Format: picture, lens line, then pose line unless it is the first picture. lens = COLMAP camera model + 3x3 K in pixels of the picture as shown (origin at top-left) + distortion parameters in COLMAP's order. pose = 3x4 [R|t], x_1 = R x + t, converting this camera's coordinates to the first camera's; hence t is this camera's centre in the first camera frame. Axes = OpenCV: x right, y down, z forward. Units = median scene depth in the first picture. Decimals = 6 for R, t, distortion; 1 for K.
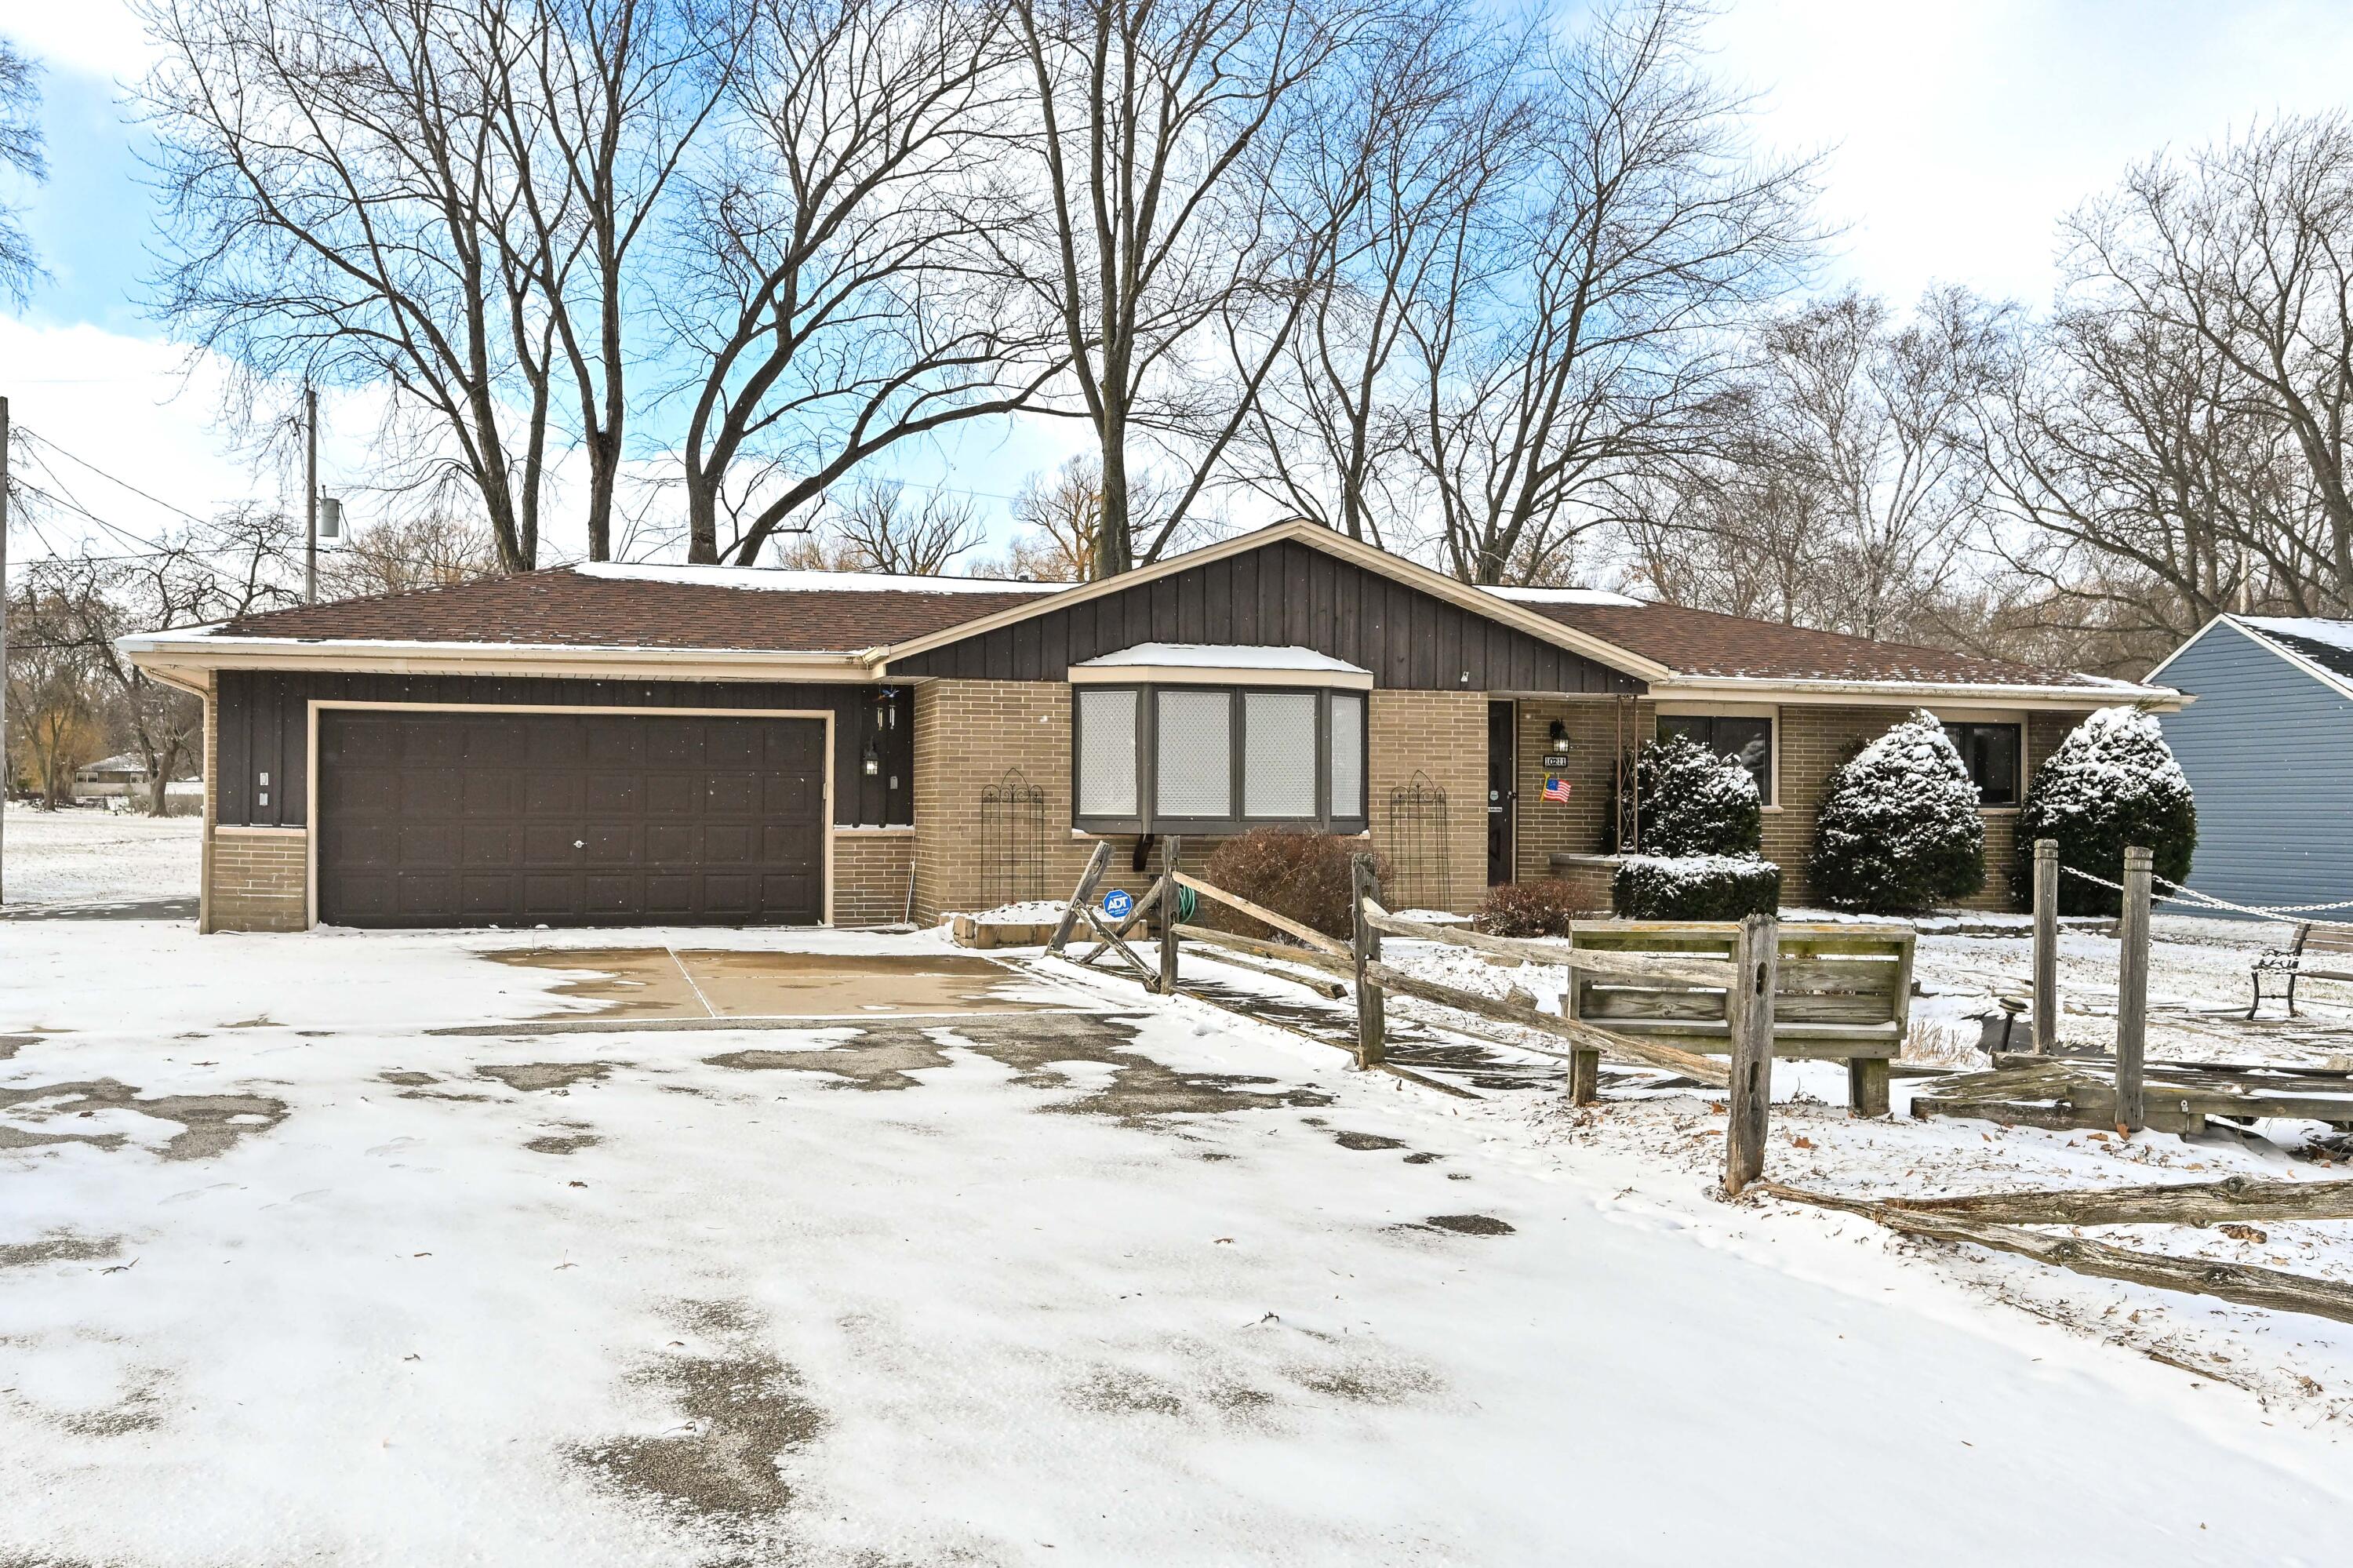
lens RADIAL K [[2351.6, 0, 1173.6], [0, 2351.6, 796.1], [0, 0, 1]] dist [-0.016546, 0.000000]
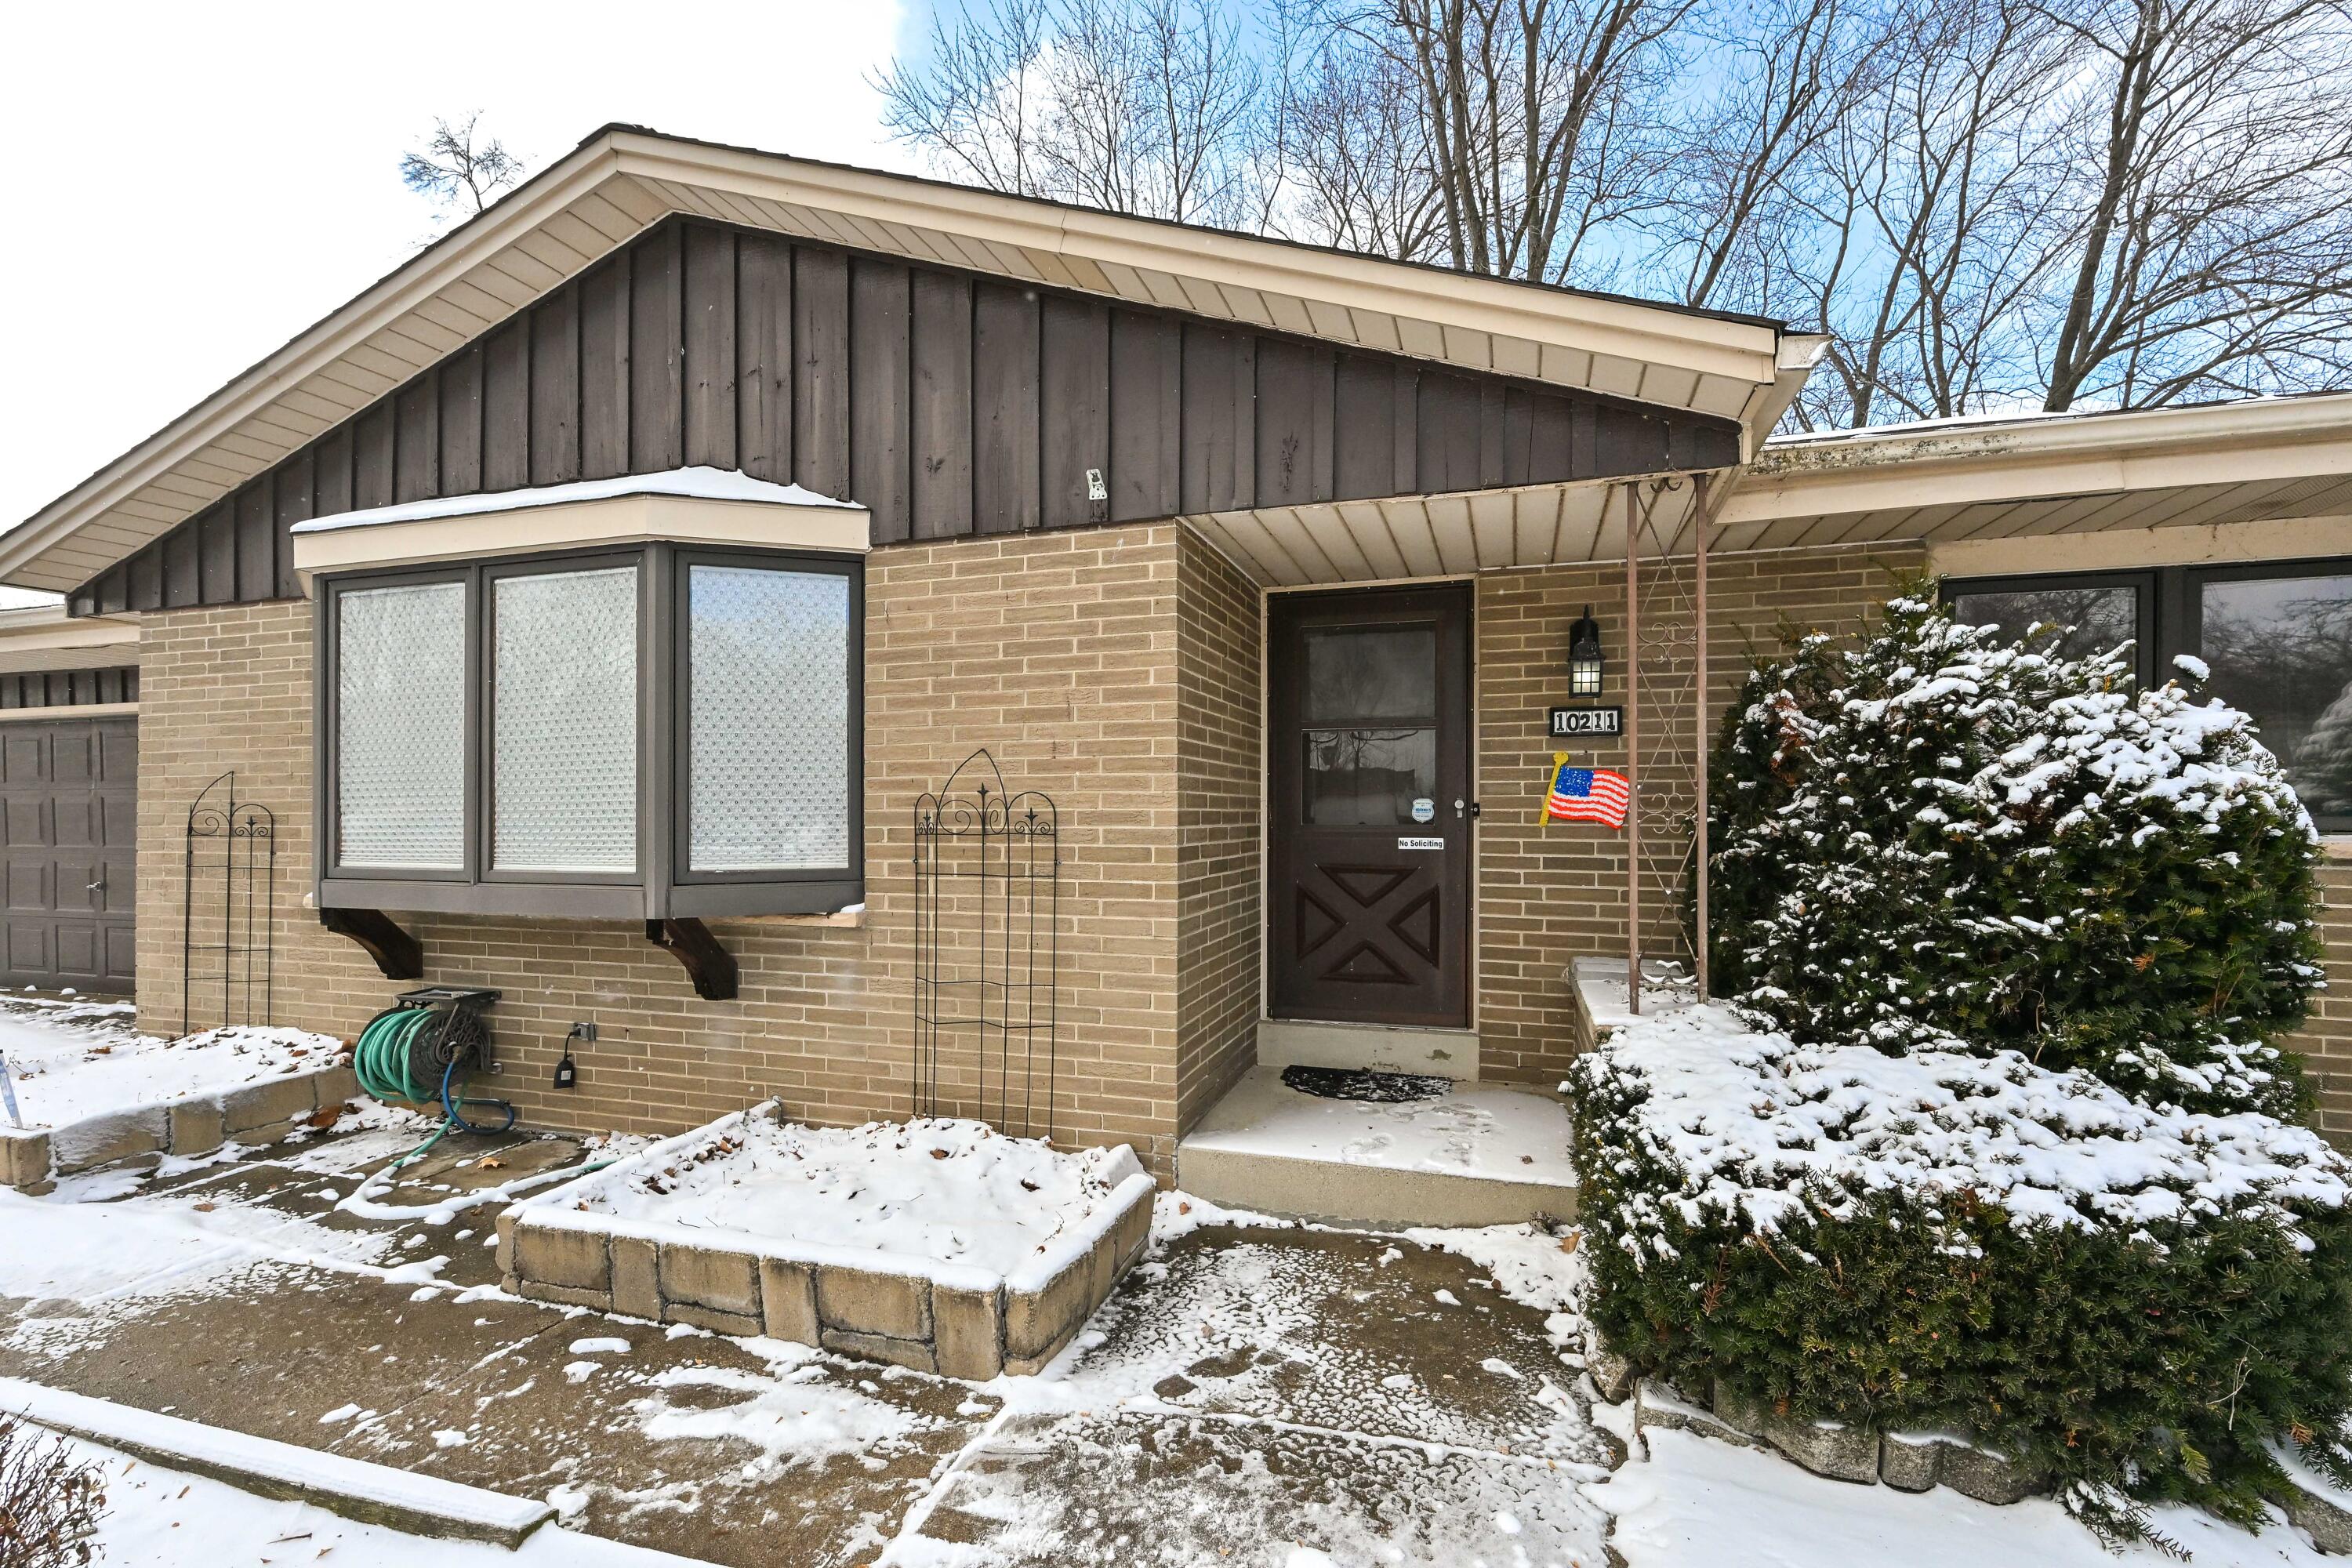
lens RADIAL K [[1150.3, 0, 1150.9], [0, 1150.3, 814.9], [0, 0, 1]] dist [0.017526, -0.000468]
pose [[0.798309, -0.004952, -0.602228, 0.220281], [0.009485, 0.999946, 0.004352, -0.000862], [0.602174, -0.009186, 0.798312, 0.805021]]
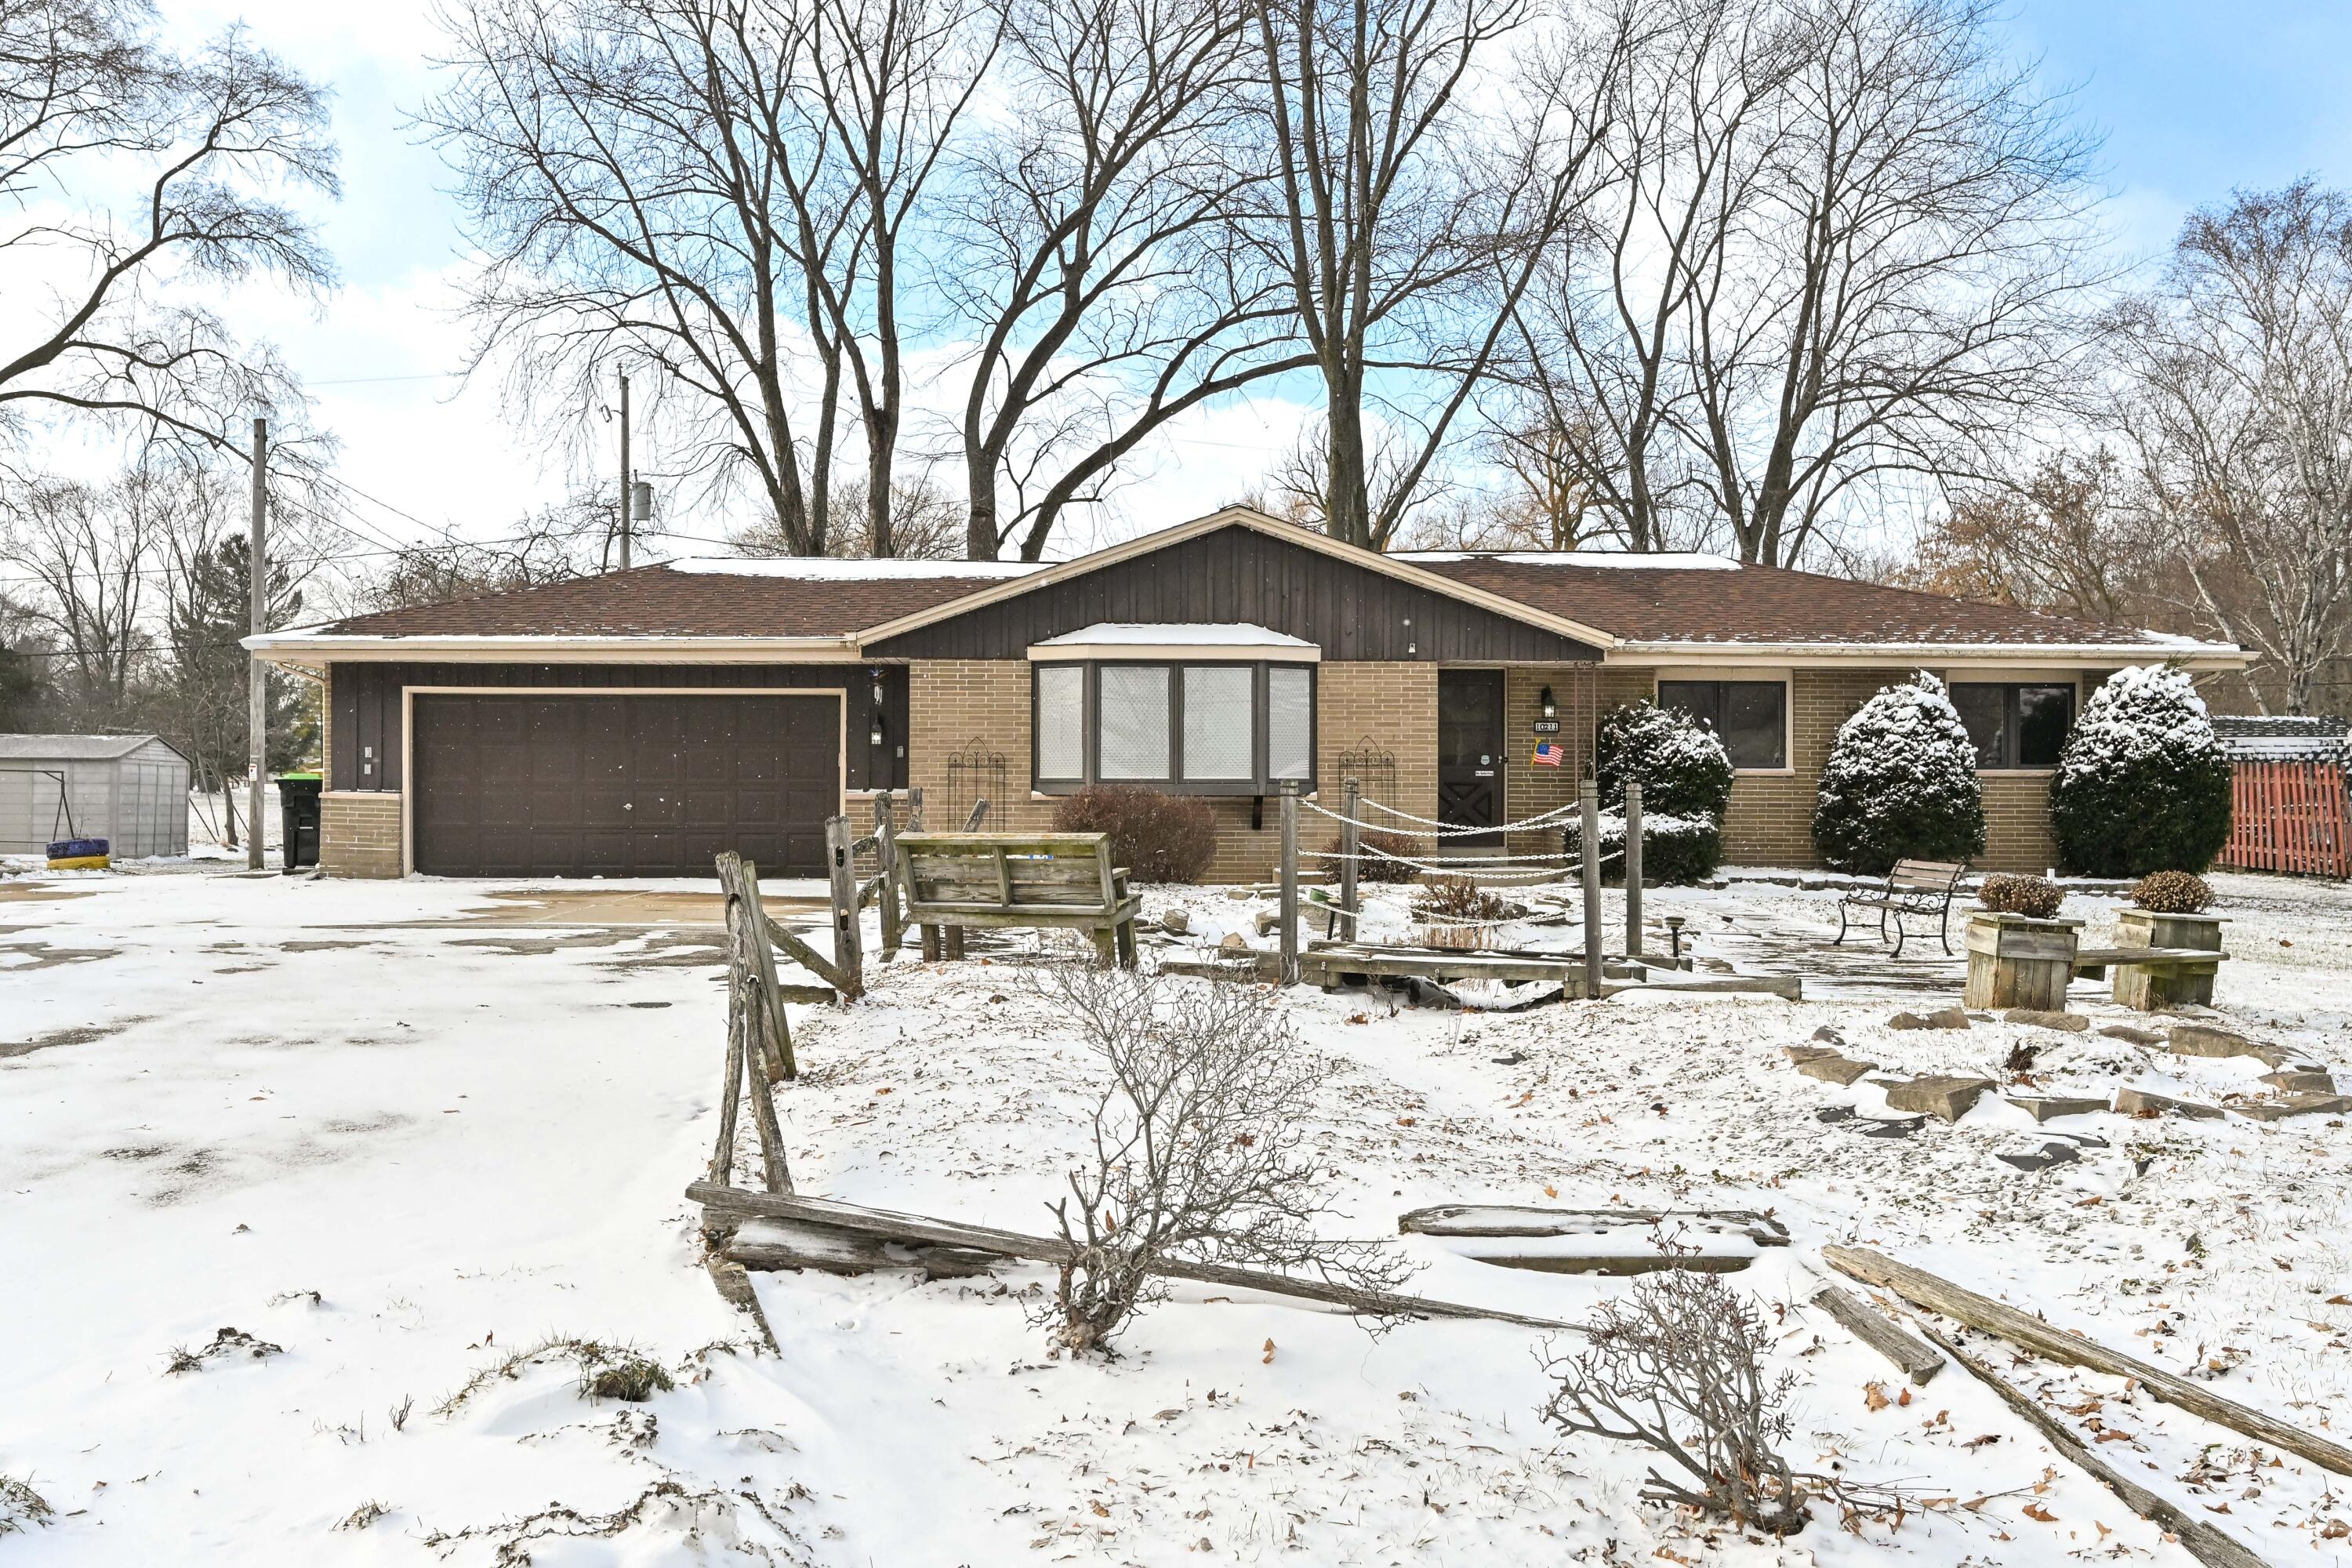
lens RADIAL K [[3003.4, 0, 1176.5], [0, 3003.4, 774.8], [0, 0, 1]] dist [-0.041603, 0.000000]
pose [[0.965590, -0.007310, -0.259968, 0.349136], [0.005736, 0.999960, -0.006812, 0.014456], [0.260007, 0.005087, 0.965593, -0.319785]]
